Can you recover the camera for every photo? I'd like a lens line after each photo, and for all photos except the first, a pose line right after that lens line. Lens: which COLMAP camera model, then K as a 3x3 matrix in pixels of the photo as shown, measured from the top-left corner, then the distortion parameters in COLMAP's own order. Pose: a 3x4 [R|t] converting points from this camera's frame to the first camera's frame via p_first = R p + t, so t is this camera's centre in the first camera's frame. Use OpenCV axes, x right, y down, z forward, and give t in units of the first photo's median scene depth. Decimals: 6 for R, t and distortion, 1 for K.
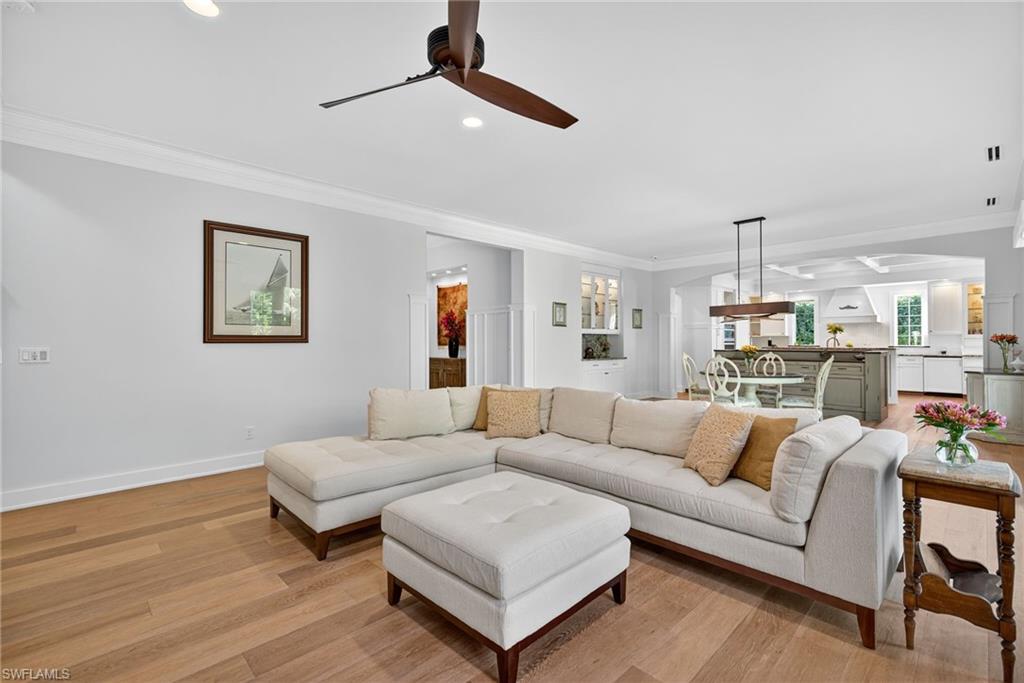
lens RADIAL K [[480.4, 0, 510.1], [0, 480.4, 343.8], [0, 0, 1]] dist [-0.003391, -0.000533]
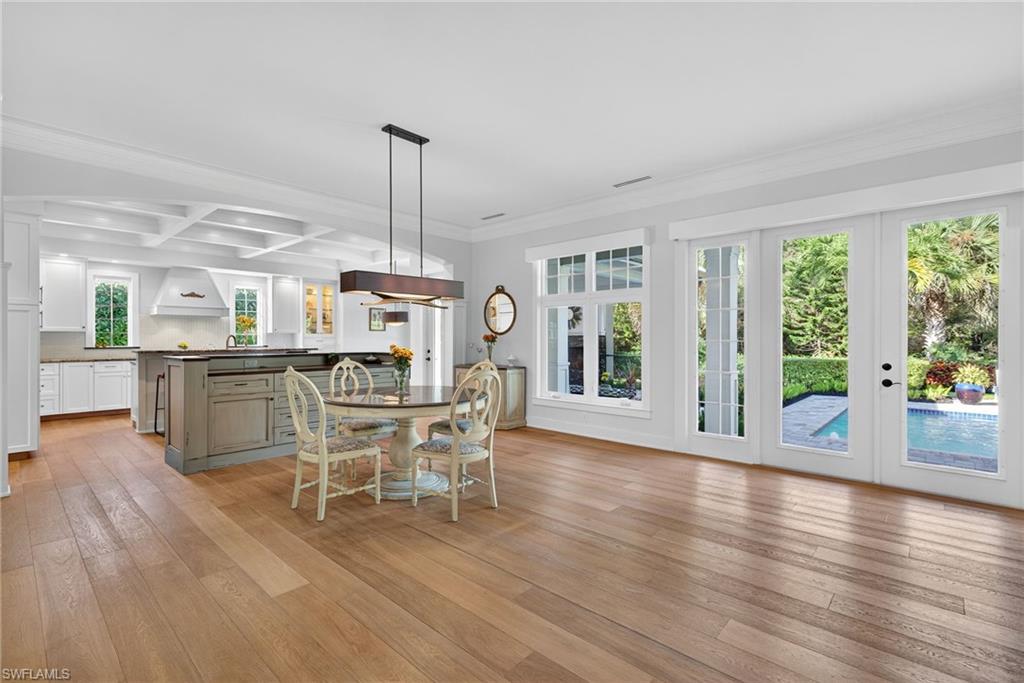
lens RADIAL K [[463.8, 0, 513.8], [0, 463.8, 346.3], [0, 0, 1]] dist [-0.004312, -0.001242]
pose [[-0.071505, -0.012555, 0.997361, -0.060913], [0.007204, 0.999888, 0.013103, -0.002636], [-0.997414, 0.008122, -0.071406, 0.665298]]
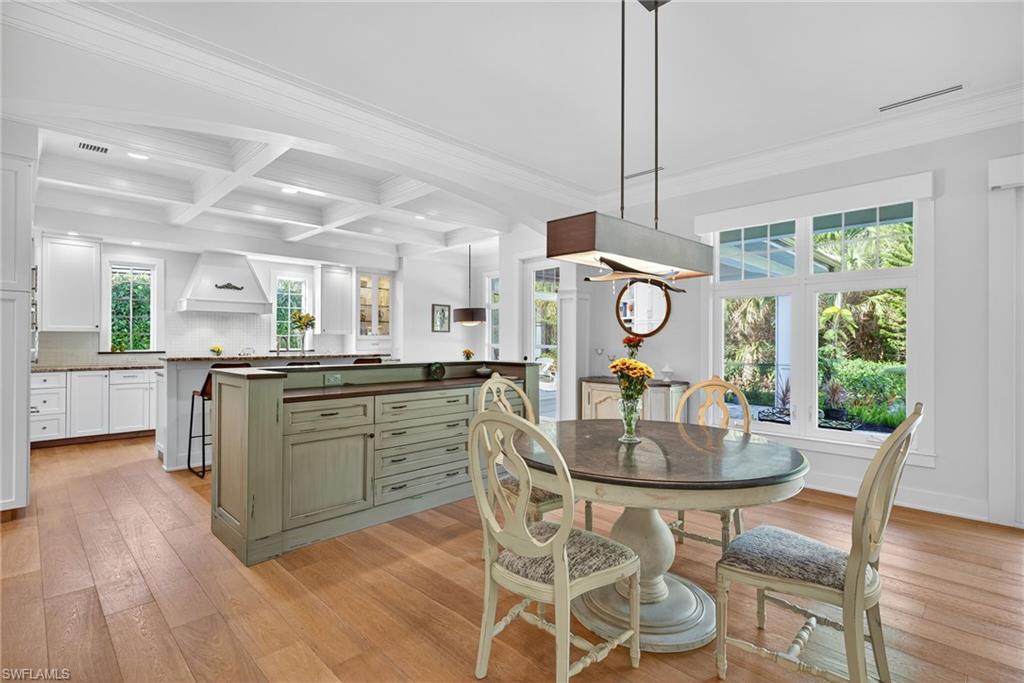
lens RADIAL K [[480.4, 0, 505.4], [0, 480.4, 347.0], [0, 0, 1]] dist [-0.003391, -0.000533]
pose [[-0.021914, -0.008267, 0.999726, 0.121372], [0.004250, 0.999956, 0.008362, -0.005438], [-0.999751, 0.004432, -0.021878, 0.806297]]
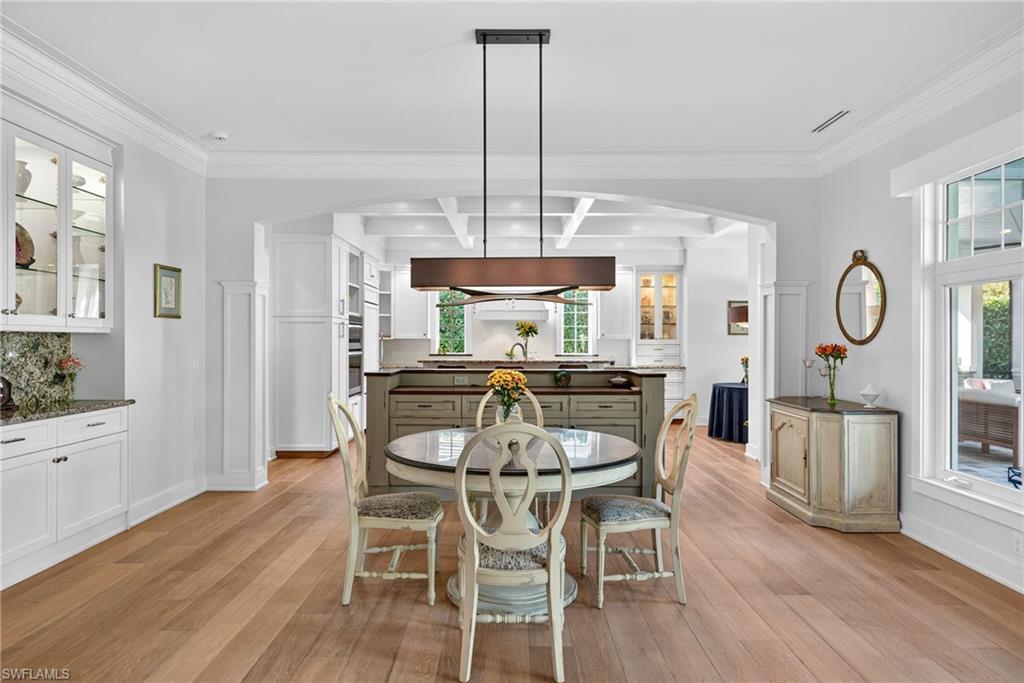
lens RADIAL K [[617.1, 0, 511.2], [0, 617.1, 342.3], [0, 0, 1]] dist [-0.007324, 0.003215]
pose [[0.697707, 0.003008, 0.716377, 0.111260], [0.000561, 0.999989, -0.004745, -0.011178], [-0.716383, 0.003712, 0.697698, 0.486089]]
